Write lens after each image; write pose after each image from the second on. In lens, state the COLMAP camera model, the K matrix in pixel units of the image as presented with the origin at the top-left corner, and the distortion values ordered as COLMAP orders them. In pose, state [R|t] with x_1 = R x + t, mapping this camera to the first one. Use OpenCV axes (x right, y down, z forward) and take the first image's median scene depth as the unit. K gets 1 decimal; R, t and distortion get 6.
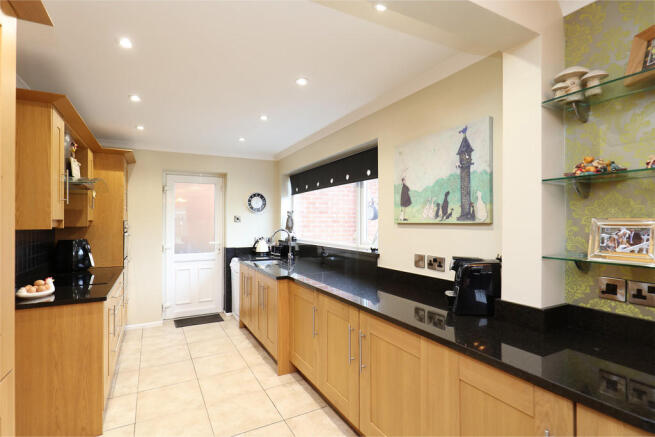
lens RADIAL K [[321.8, 0, 327.4], [0, 321.8, 220.1], [0, 0, 1]] dist [0.000584, 0.000071]
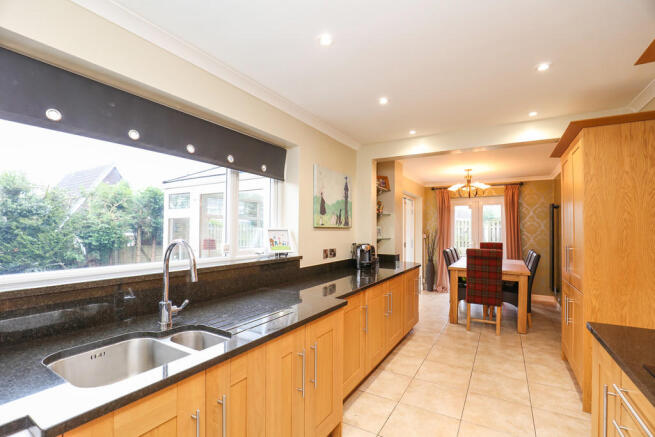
lens RADIAL K [[298.3, 0, 328.6], [0, 298.3, 221.8], [0, 0, 1]] dist [-0.033171, -0.000284]
pose [[-0.506678, 0.015370, 0.861999, -0.855740], [-0.015393, 0.999520, -0.026870, 0.020511], [-0.861998, -0.026883, -0.506198, 1.649553]]
